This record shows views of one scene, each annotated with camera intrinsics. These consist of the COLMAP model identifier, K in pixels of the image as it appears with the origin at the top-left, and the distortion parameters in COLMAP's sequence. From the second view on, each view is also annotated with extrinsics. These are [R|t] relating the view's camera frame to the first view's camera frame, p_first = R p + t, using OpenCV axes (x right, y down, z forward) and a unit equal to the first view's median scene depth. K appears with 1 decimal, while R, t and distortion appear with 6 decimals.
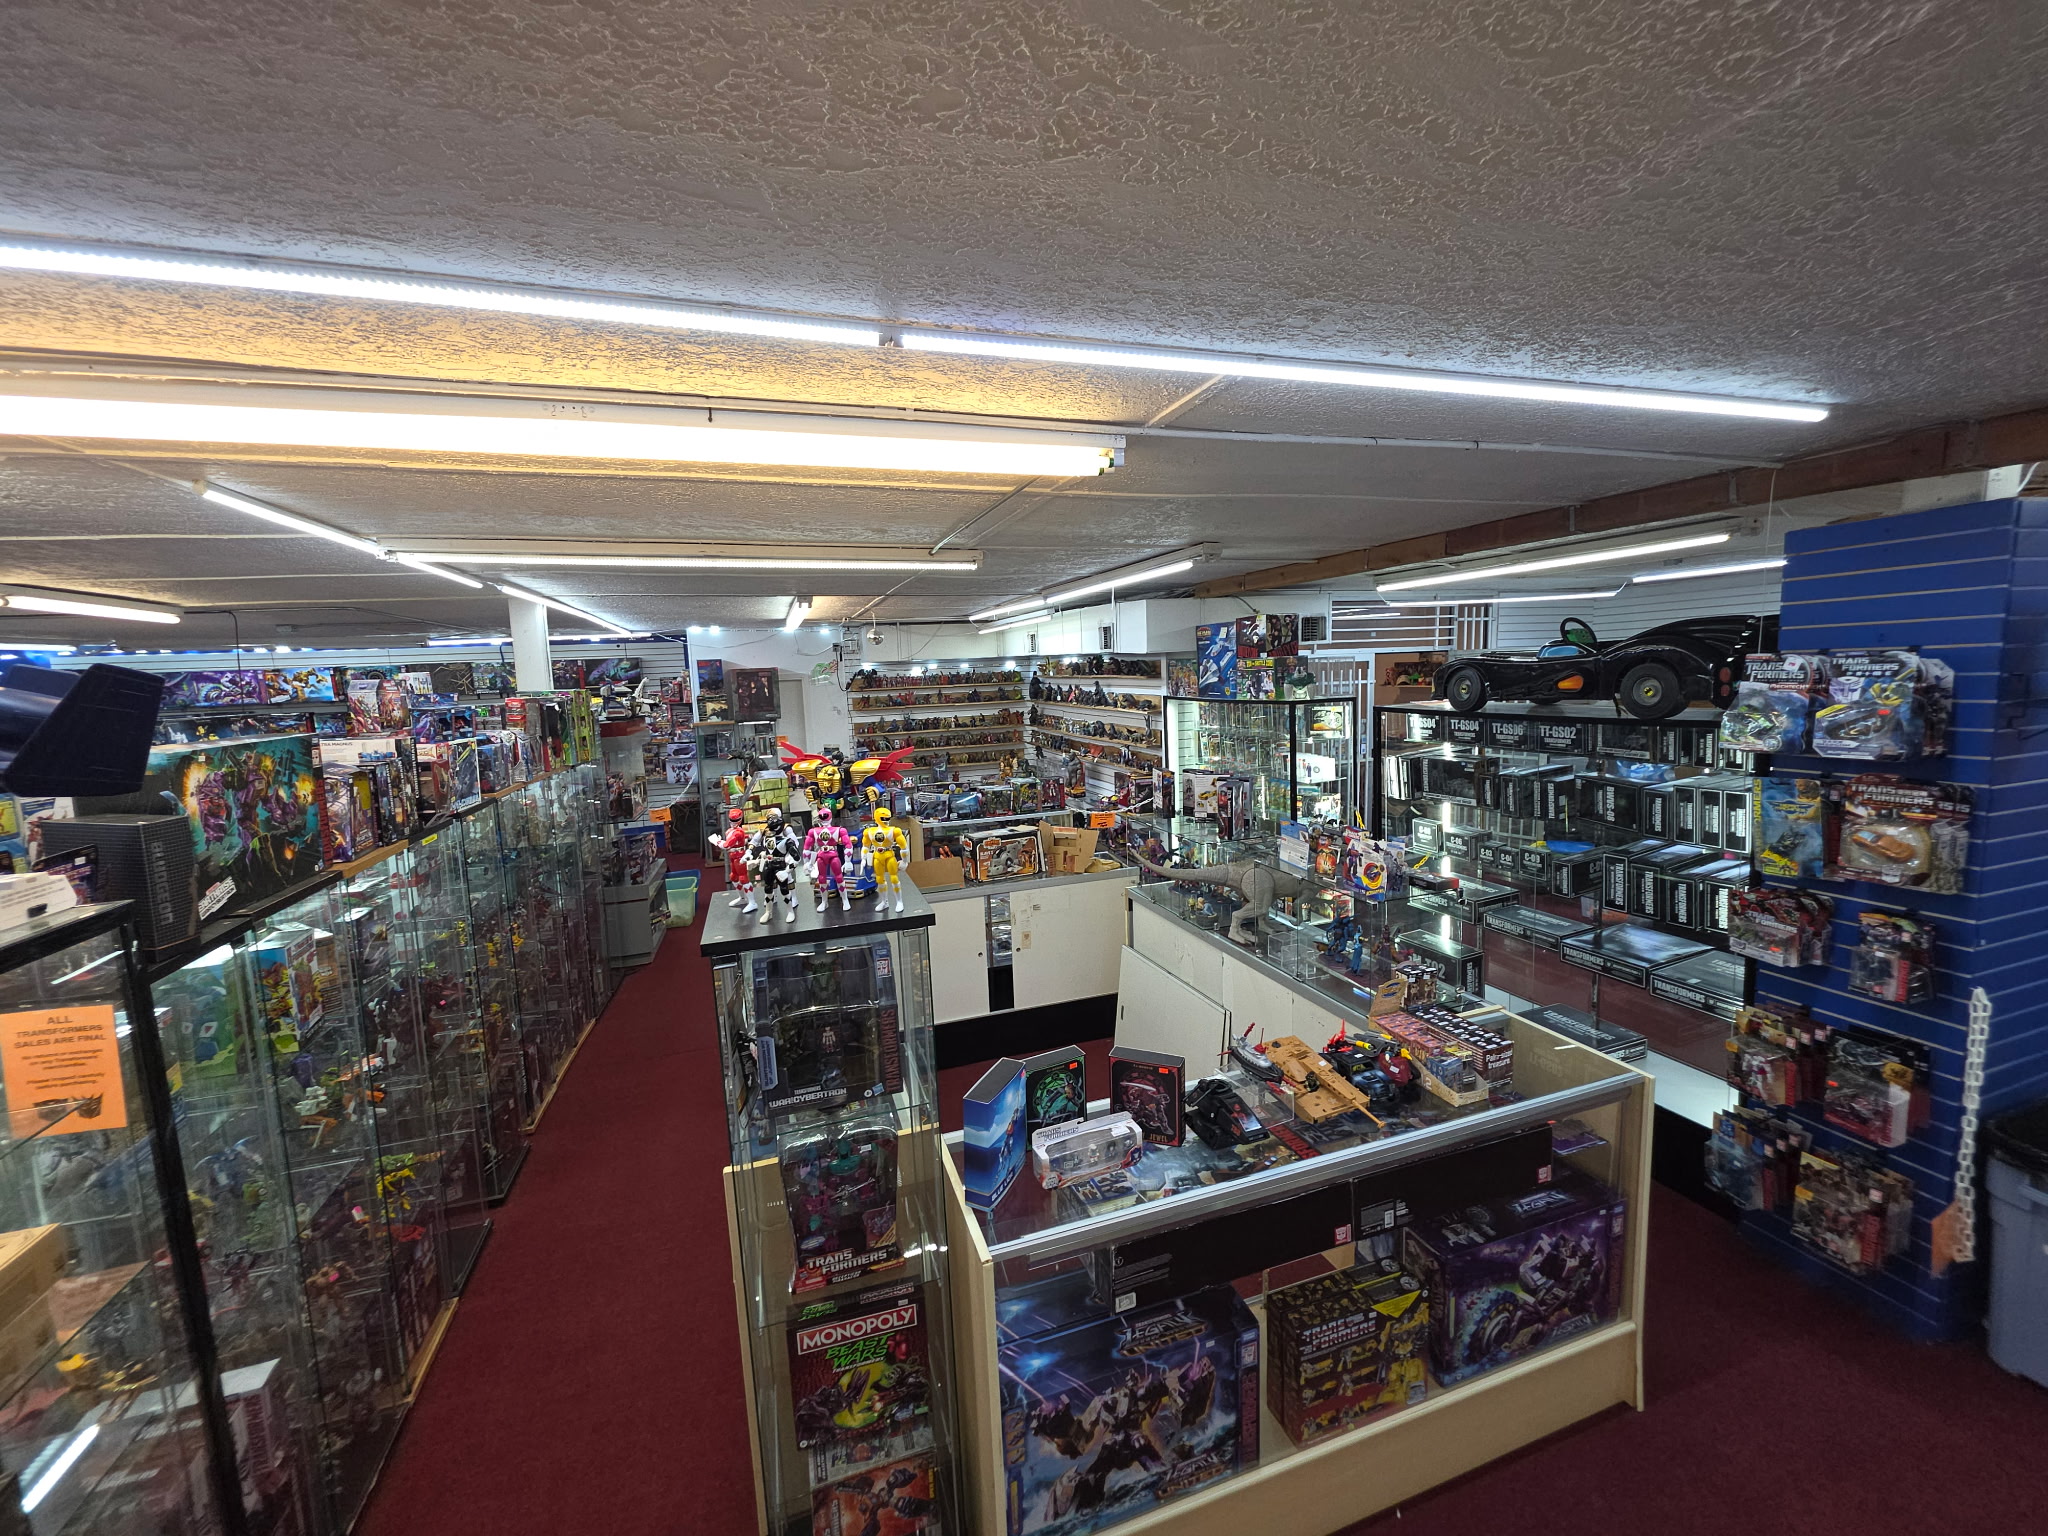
lens RADIAL K [[823.2, 0, 1028.7], [0, 823.2, 768.4], [0, 0, 1]] dist [-0.001361, 0.000031]
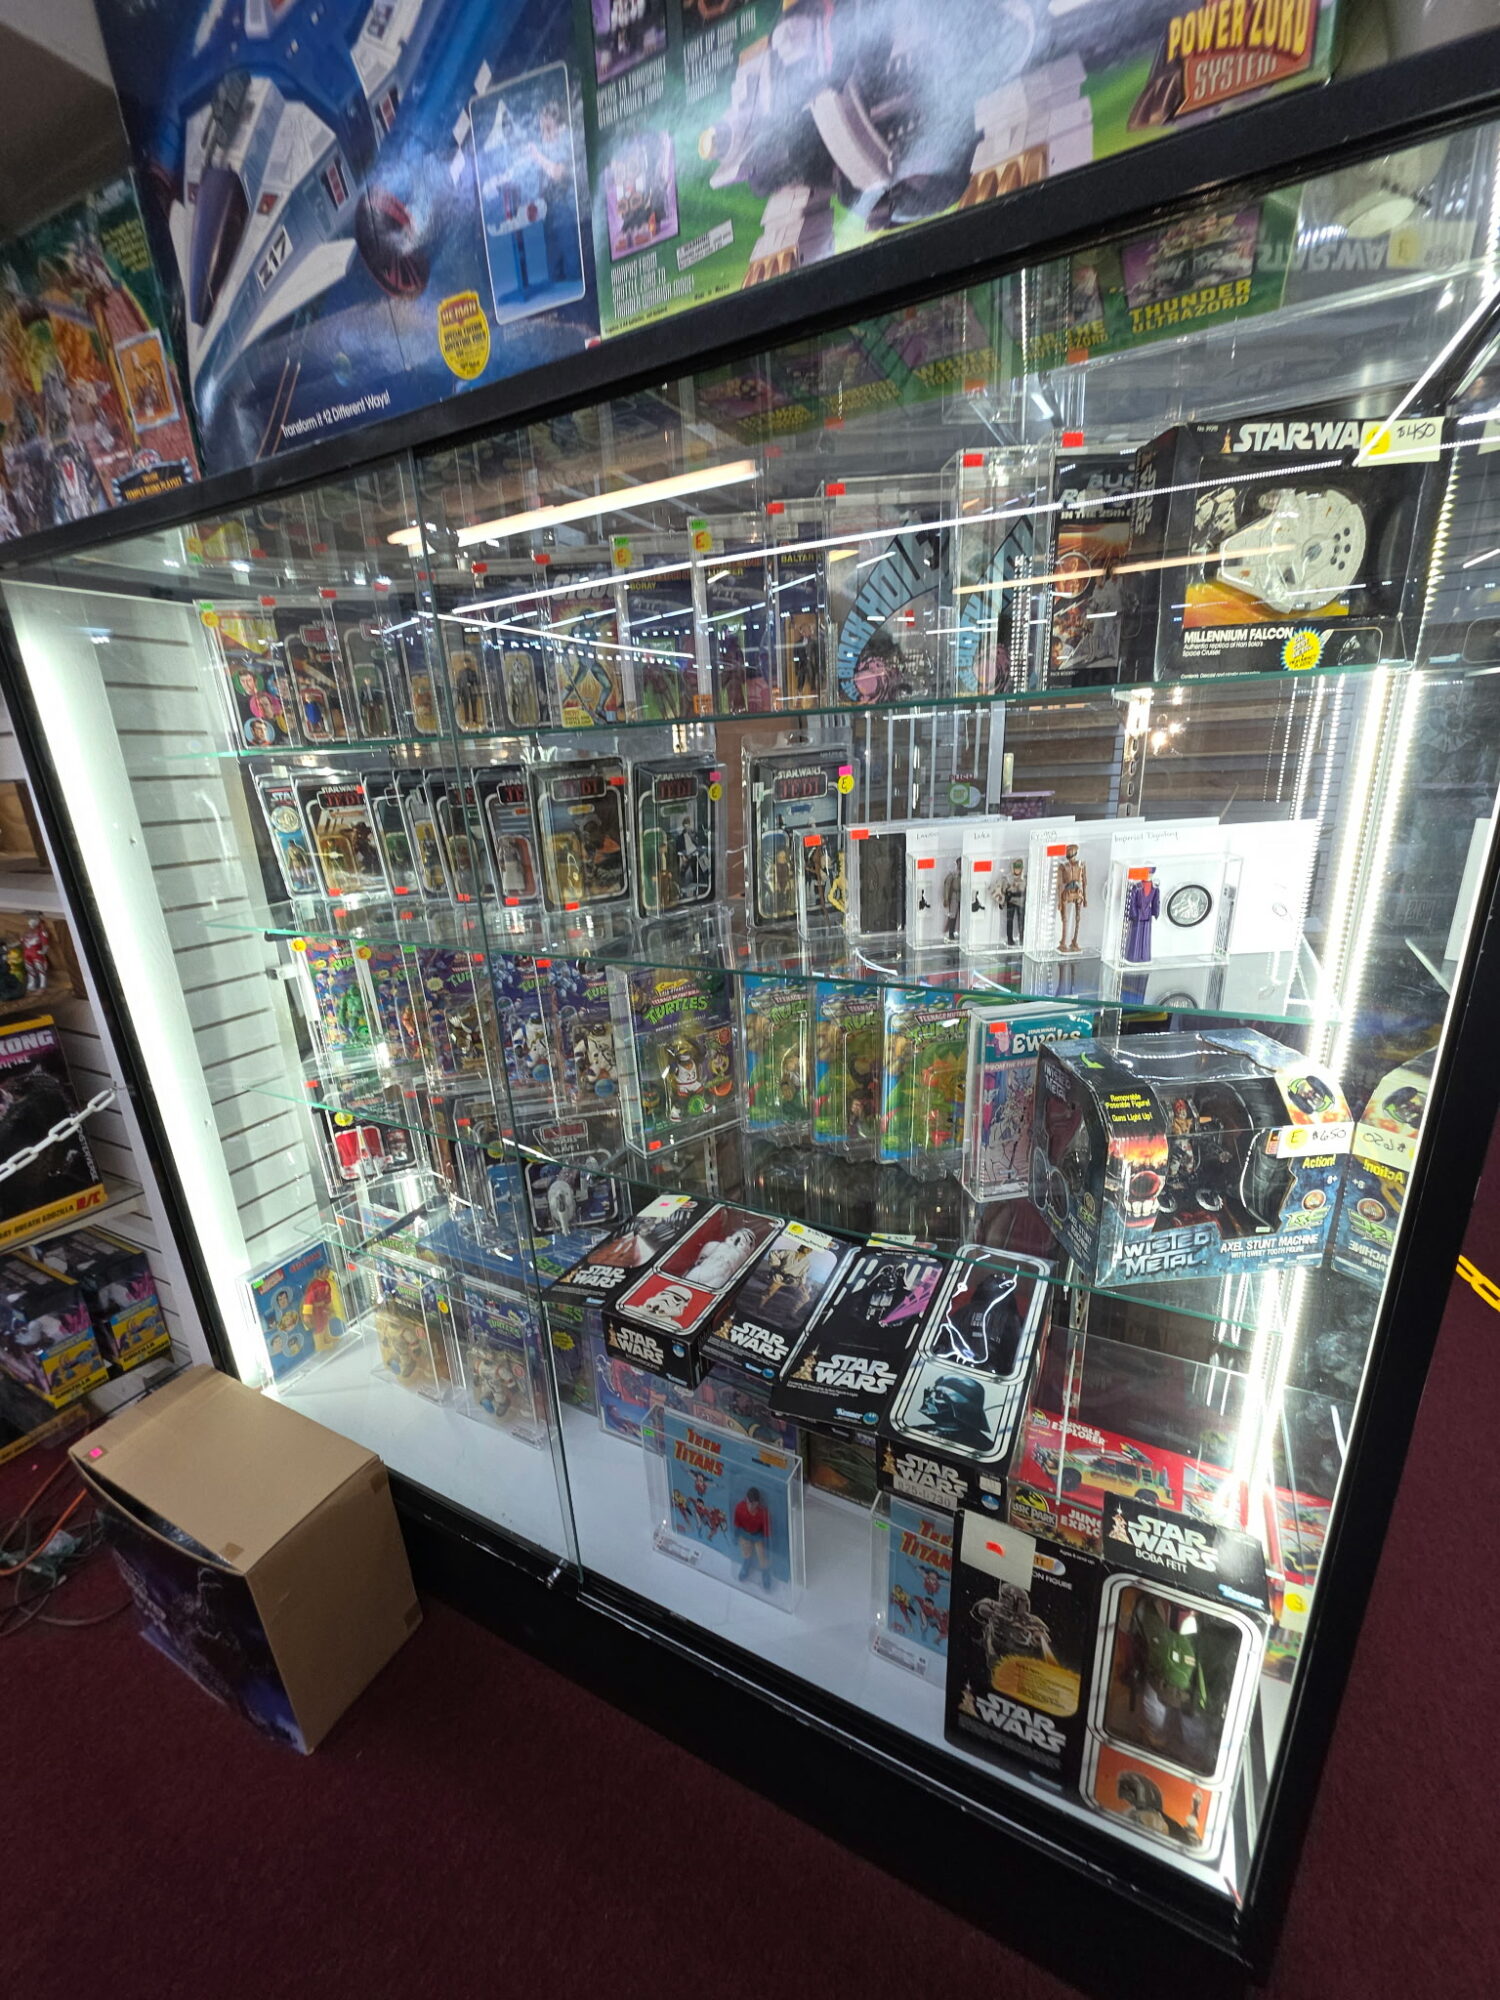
lens RADIAL K [[804.0, 0, 751.1], [0, 804.0, 991.9], [0, 0, 1]] dist [-0.001361, 0.000031]
pose [[0.713129, -0.201829, 0.671351, 0.296016], [0.102289, 0.977368, 0.185173, -0.032520], [-0.693530, -0.063380, 0.717634, 1.509875]]
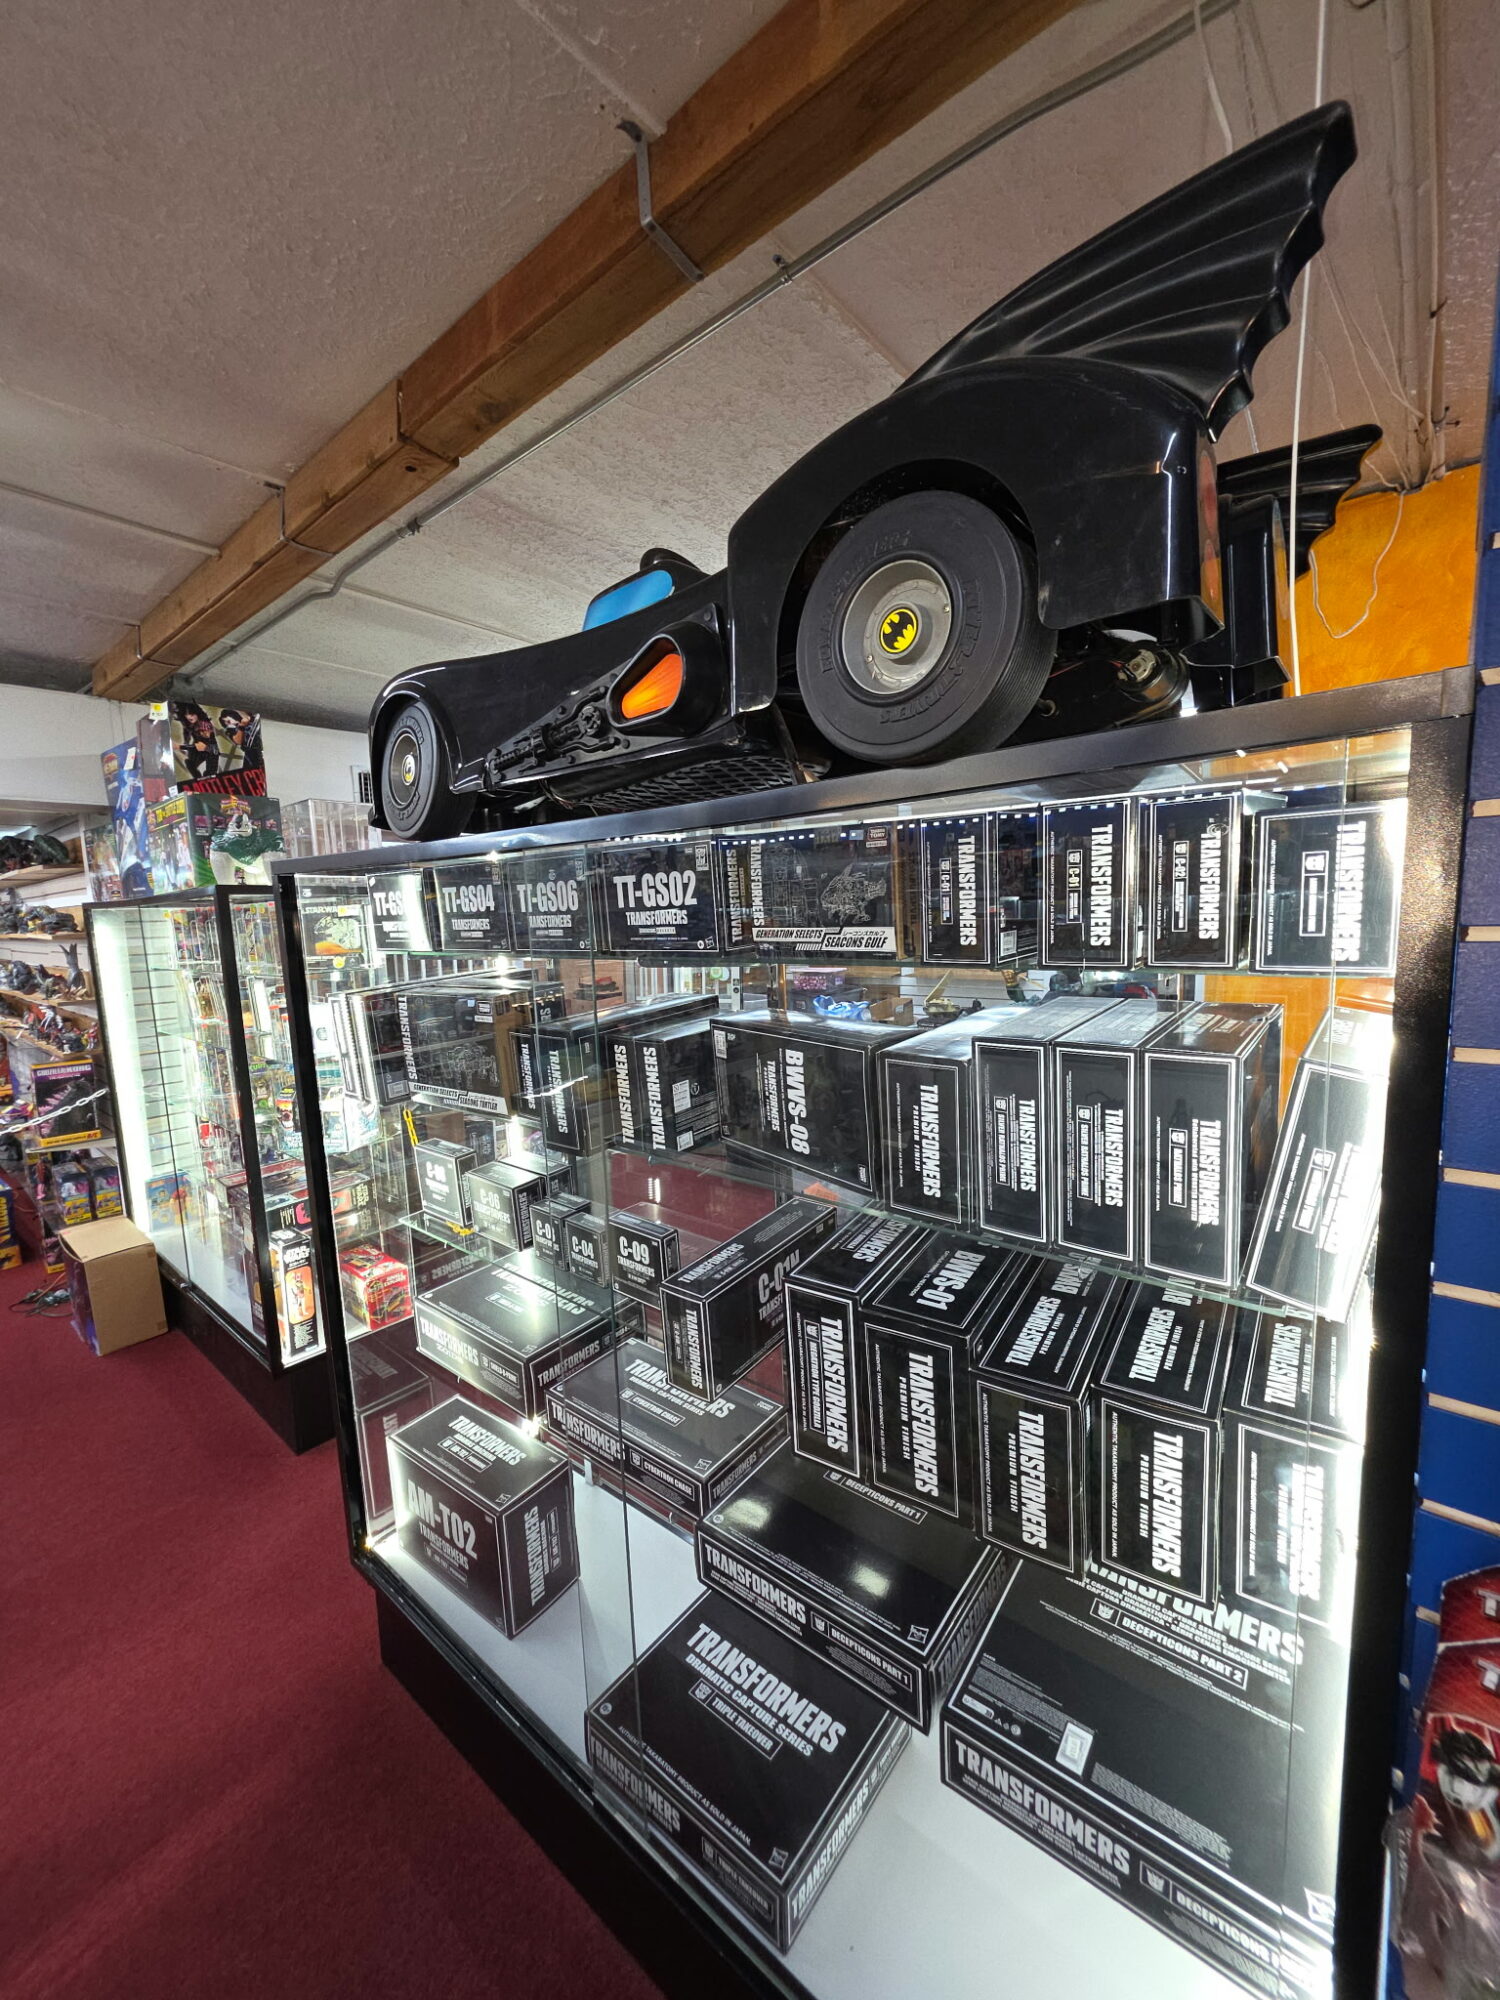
lens RADIAL K [[804.0, 0, 746.3], [0, 804.0, 1012.8], [0, 0, 1]] dist [-0.001361, 0.000031]
pose [[0.860949, -0.043341, 0.506842, 0.516013], [0.053395, 0.998559, -0.005311, 0.008288], [-0.505881, 0.031635, 0.862023, 0.715693]]
